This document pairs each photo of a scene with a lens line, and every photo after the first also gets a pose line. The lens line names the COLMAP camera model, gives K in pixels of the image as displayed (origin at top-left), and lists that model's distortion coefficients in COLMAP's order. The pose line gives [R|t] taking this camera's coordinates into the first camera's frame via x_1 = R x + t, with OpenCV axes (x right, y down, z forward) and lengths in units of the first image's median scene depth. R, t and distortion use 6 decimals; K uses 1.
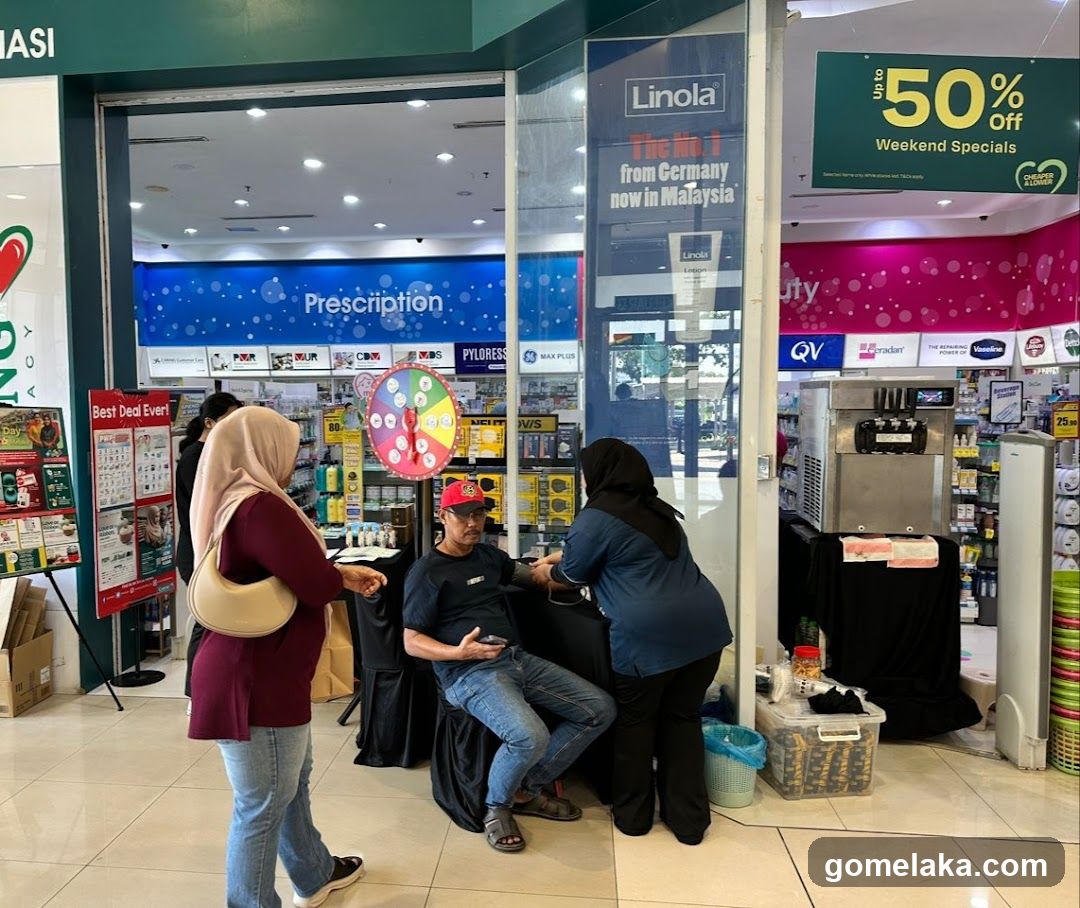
lens RADIAL K [[859.5, 0, 449.1], [0, 859.5, 468.0], [0, 0, 1]] dist [0.014234, -0.027278]
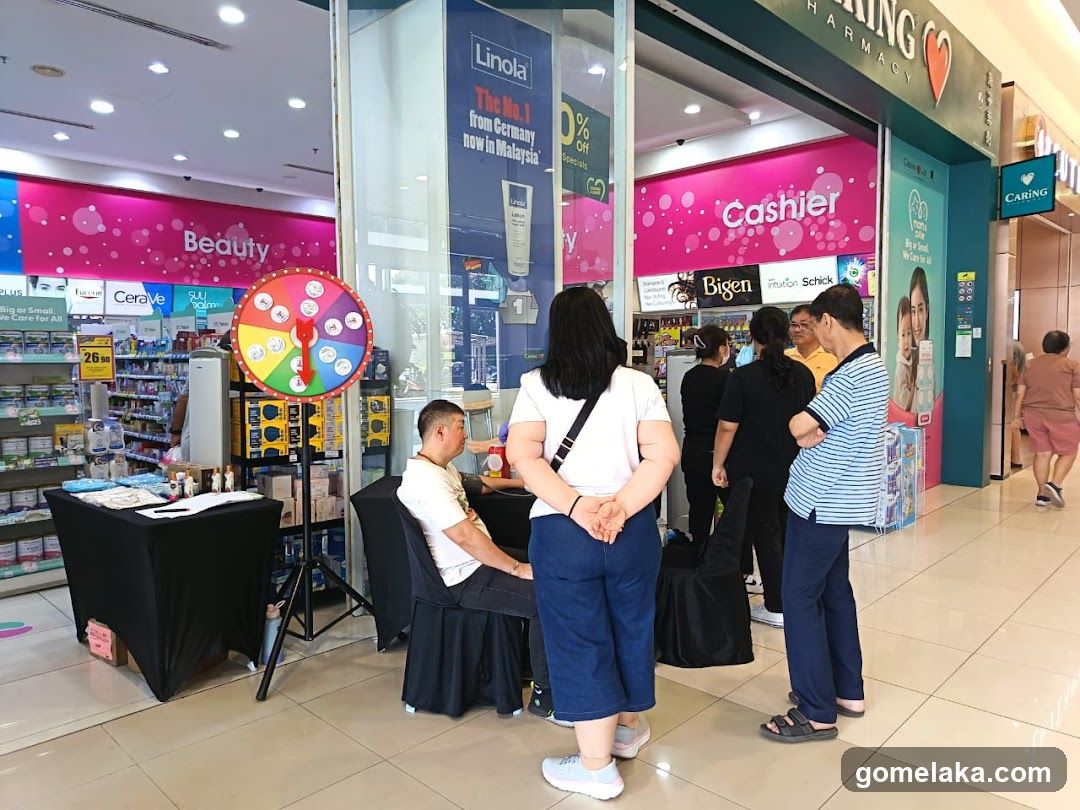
lens RADIAL K [[764.2, 0, 540.0], [0, 764.2, 406.4], [0, 0, 1]] dist [0.031613, -0.016001]
pose [[0.584417, -0.046377, 0.810127, -0.197060], [0.062934, 0.997949, 0.011730, 0.008767], [-0.809010, 0.044130, 0.586136, 0.124564]]
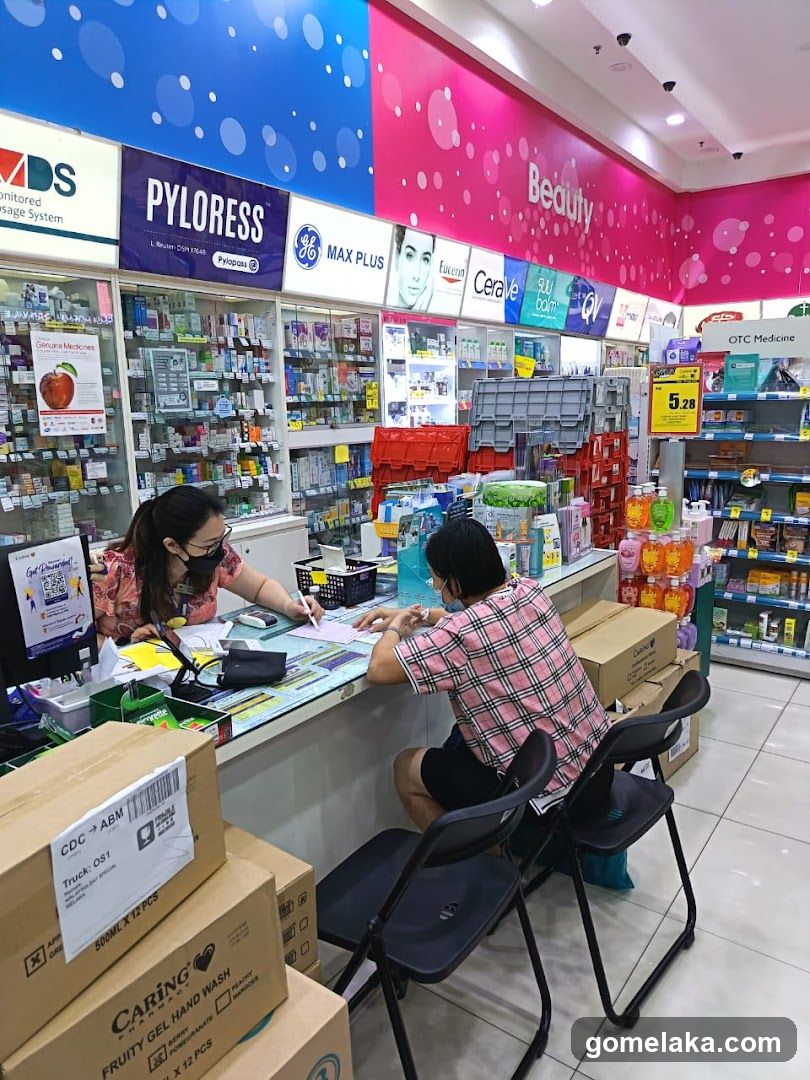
lens RADIAL K [[764.2, 0, 409.7], [0, 764.2, 531.8], [0, 0, 1]] dist [0.031613, -0.016001]
pose [[0.450760, -0.150230, 0.879913, -0.199850], [0.087424, 0.988427, 0.123972, -0.050517], [-0.888354, 0.021044, 0.458677, 0.869402]]
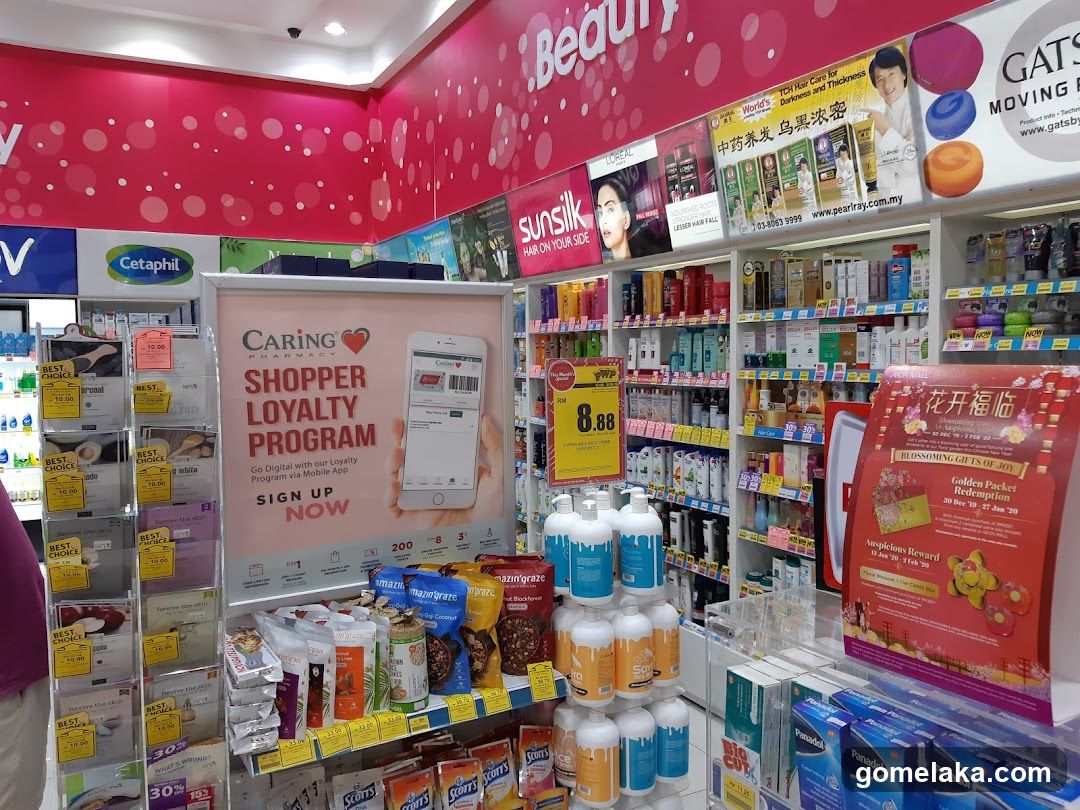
lens RADIAL K [[852.2, 0, 544.7], [0, 852.2, 407.0], [0, 0, 1]] dist [-0.001359, -0.019746]
pose [[0.802034, -0.033199, 0.596354, 0.378756], [0.044758, 0.998987, -0.004582, -0.033688], [-0.595598, 0.030367, 0.802708, 0.425538]]
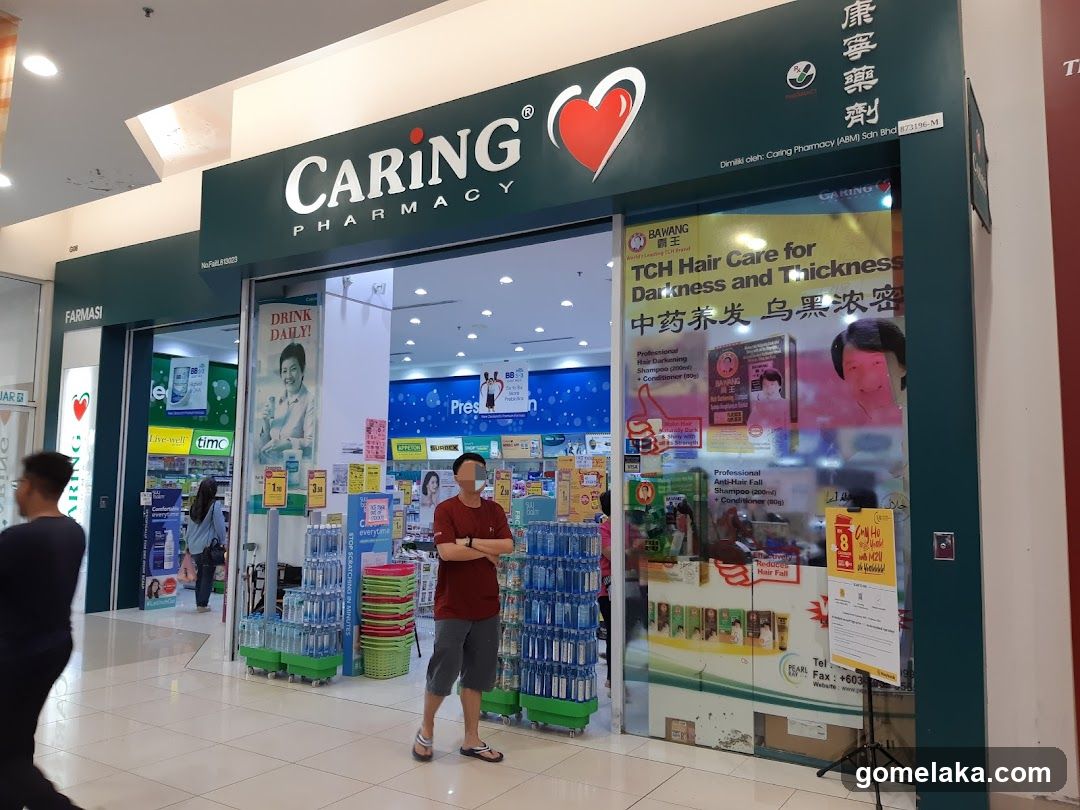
lens RADIAL K [[840.8, 0, 542.1], [0, 840.8, 404.7], [0, 0, 1]] dist [0.028040, -0.004234]
pose [[0.920946, -0.024355, -0.388929, 0.547774], [-0.041375, 0.986293, -0.159734, 0.017078], [0.387489, 0.163198, 0.907314, -0.194081]]
